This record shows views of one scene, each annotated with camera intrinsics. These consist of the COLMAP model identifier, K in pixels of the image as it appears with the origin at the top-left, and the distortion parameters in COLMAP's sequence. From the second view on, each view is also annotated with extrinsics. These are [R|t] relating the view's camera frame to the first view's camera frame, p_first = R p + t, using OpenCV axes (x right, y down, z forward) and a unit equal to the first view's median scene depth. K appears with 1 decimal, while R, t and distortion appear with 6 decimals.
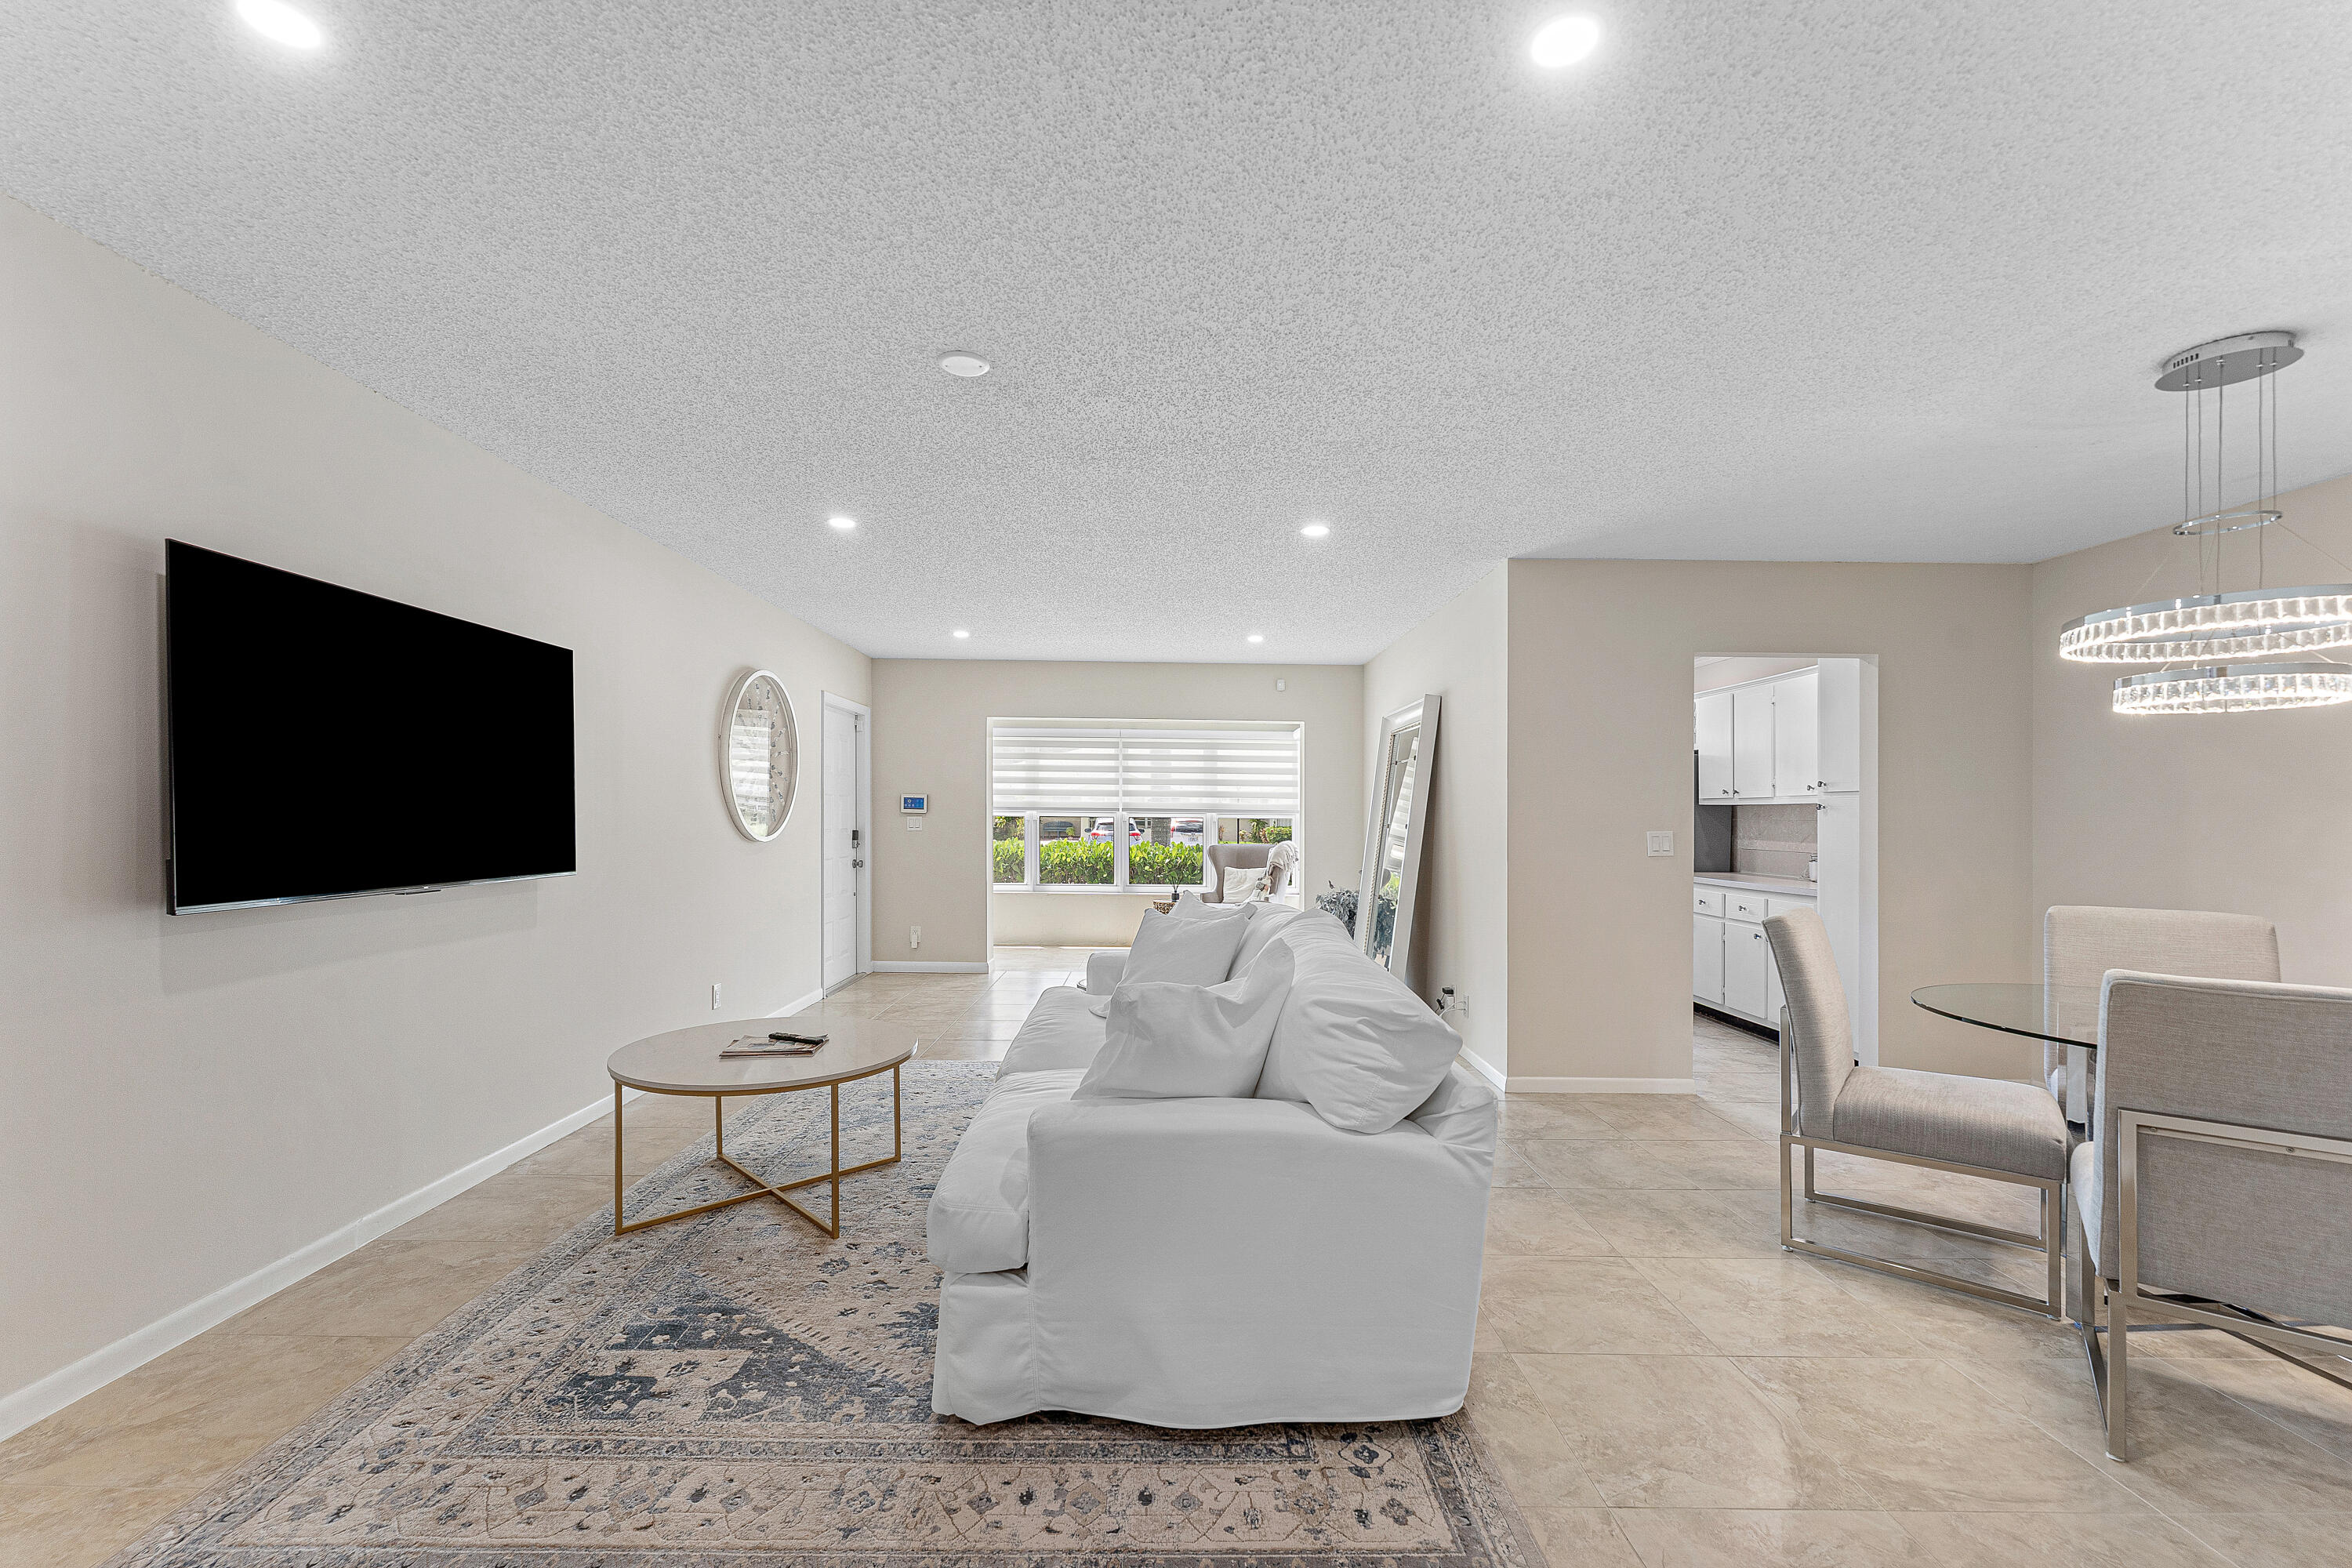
lens RADIAL K [[969.2, 0, 1157.4], [0, 969.2, 806.5], [0, 0, 1]] dist [0.001970, -0.001761]
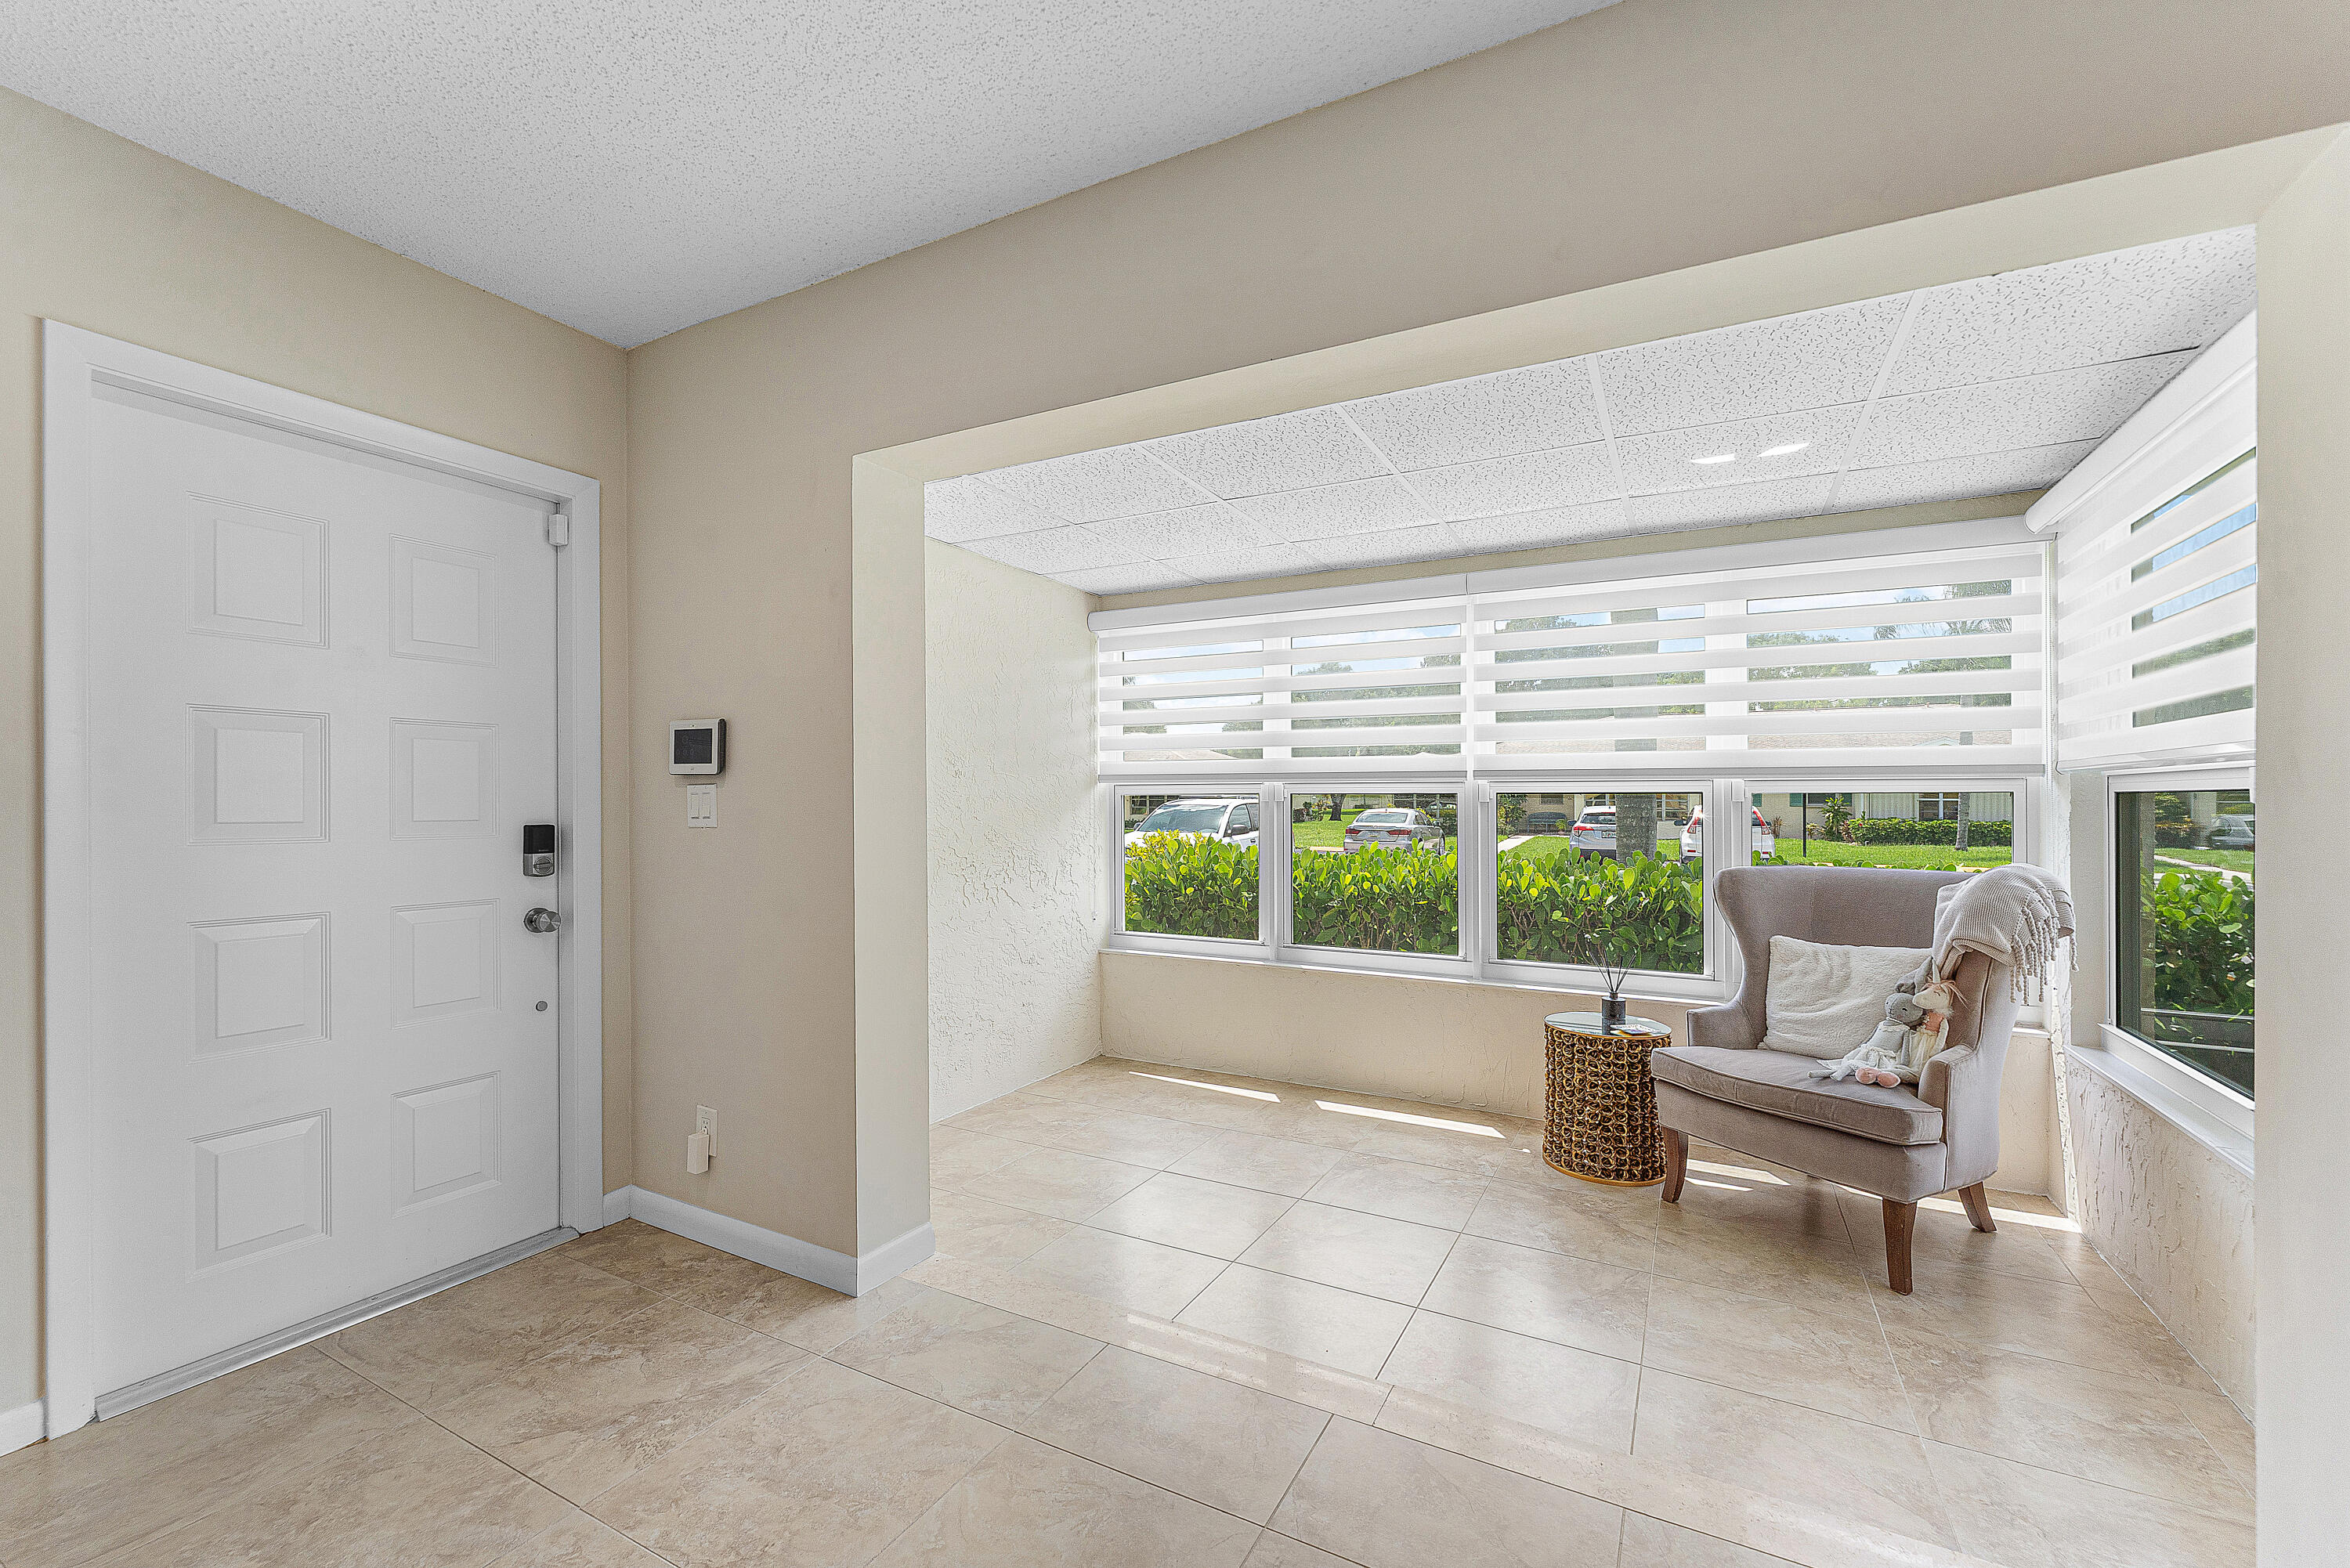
lens RADIAL K [[968.3, 0, 1181.6], [0, 968.3, 798.9], [0, 0, 1]] dist [0.001970, -0.001761]
pose [[0.883783, -0.009317, -0.467804, 0.077638], [0.009306, 0.999954, -0.002335, 0.022732], [0.467804, -0.002290, 0.883829, 1.015893]]
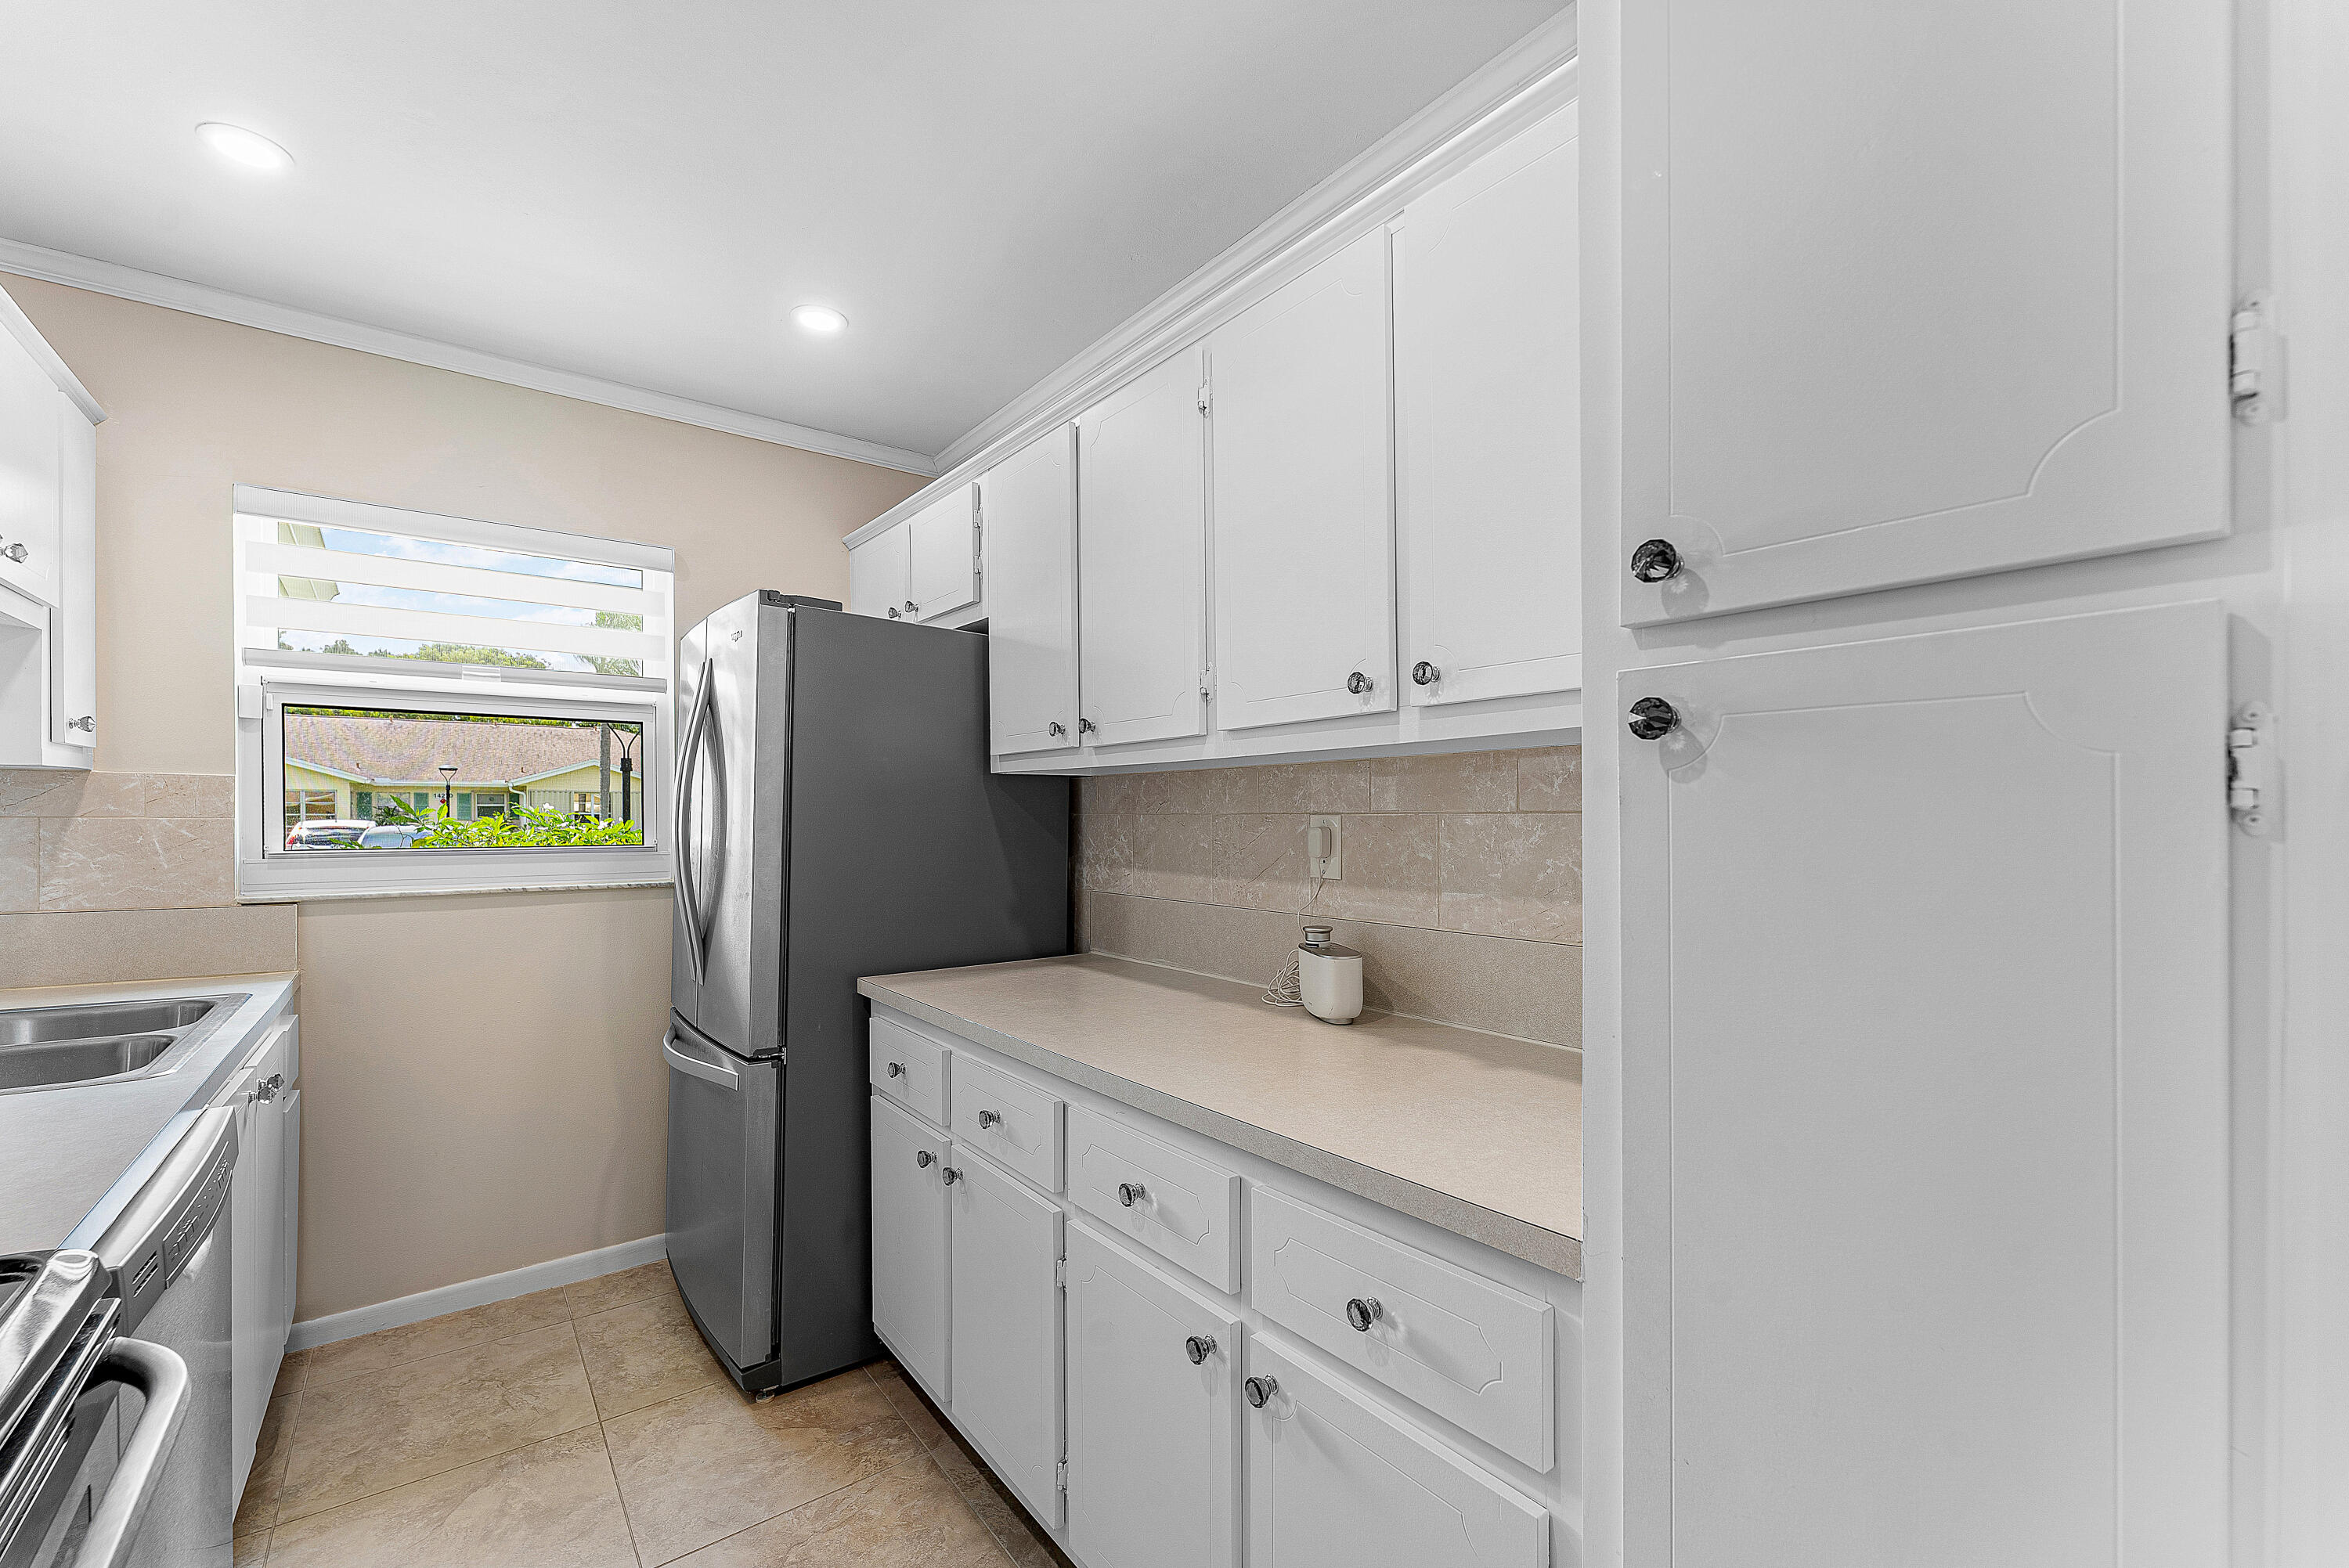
lens RADIAL K [[967.9, 0, 1148.5], [0, 967.9, 812.3], [0, 0, 1]] dist [0.001970, -0.001761]
pose [[0.799647, -0.008894, 0.600405, 0.449250], [0.005252, 0.999956, 0.007818, 0.011206], [-0.600448, -0.003098, 0.799658, 0.782333]]
